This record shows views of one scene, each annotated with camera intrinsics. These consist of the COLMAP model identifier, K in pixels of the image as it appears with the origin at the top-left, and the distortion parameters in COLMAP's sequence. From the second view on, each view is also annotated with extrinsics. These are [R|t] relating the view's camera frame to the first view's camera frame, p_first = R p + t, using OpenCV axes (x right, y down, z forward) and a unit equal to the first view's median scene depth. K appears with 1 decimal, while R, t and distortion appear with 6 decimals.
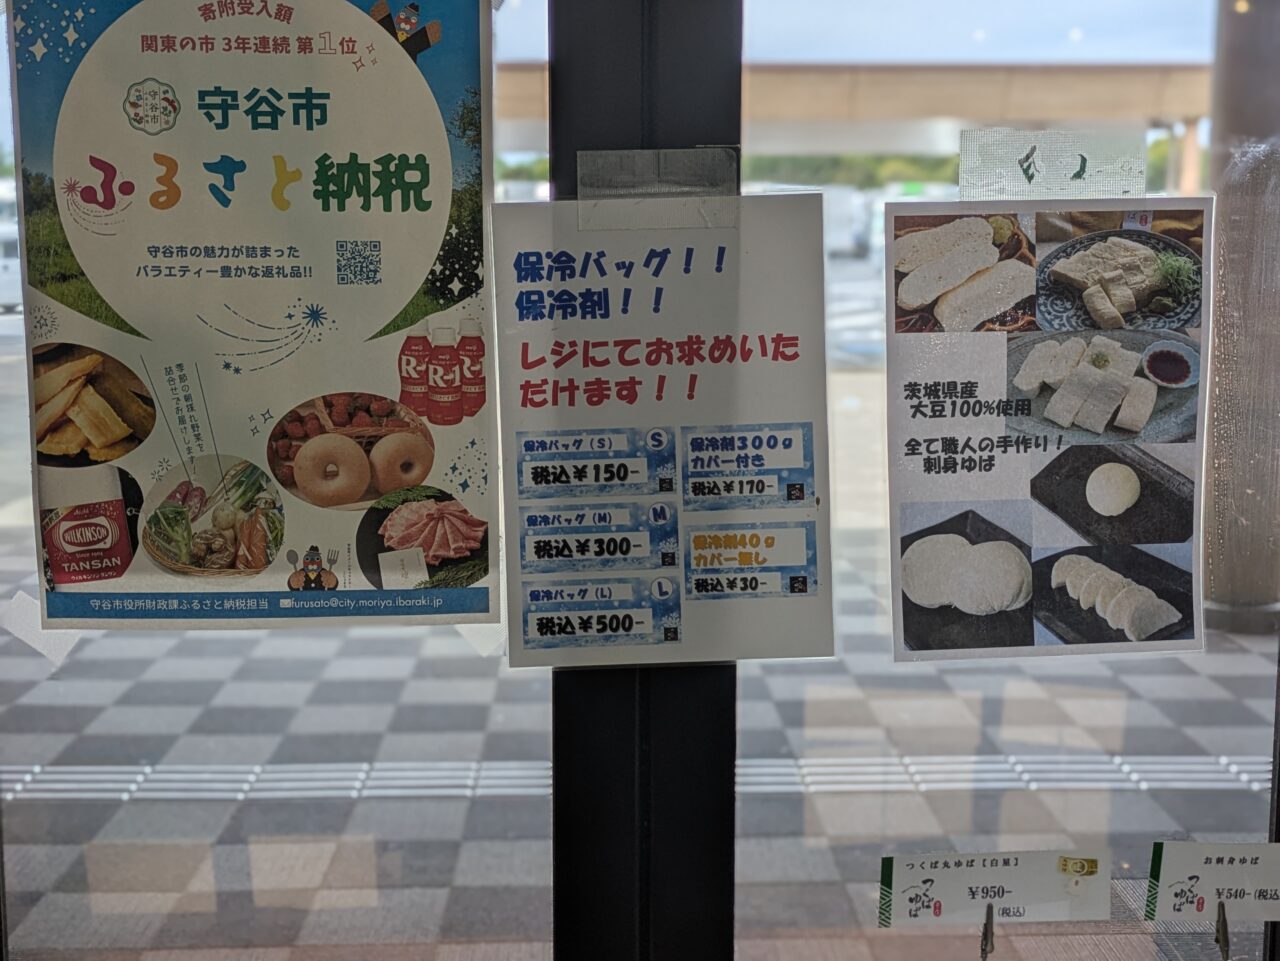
lens RADIAL K [[1530.9, 0, 641.5], [0, 1530.9, 474.5], [0, 0, 1]] dist [0.027670, 0.000000]
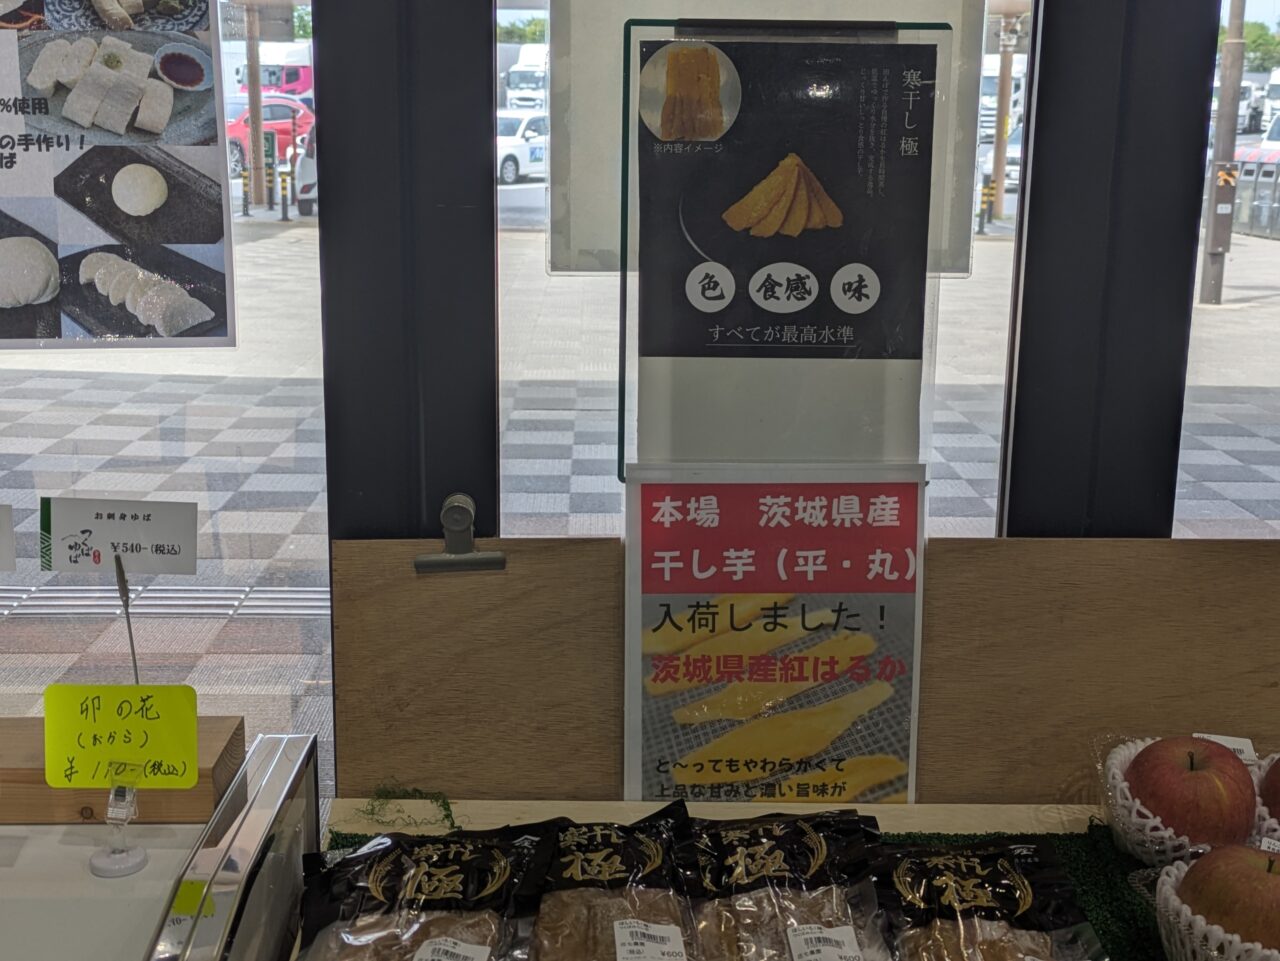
lens RADIAL K [[1530.9, 0, 637.3], [0, 1530.9, 485.1], [0, 0, 1]] dist [0.027670, 0.000000]
pose [[0.999870, 0.013151, 0.009320, 0.644554], [-0.013950, 0.995699, 0.091594, 0.110131], [-0.008075, -0.091712, 0.995753, -0.063125]]
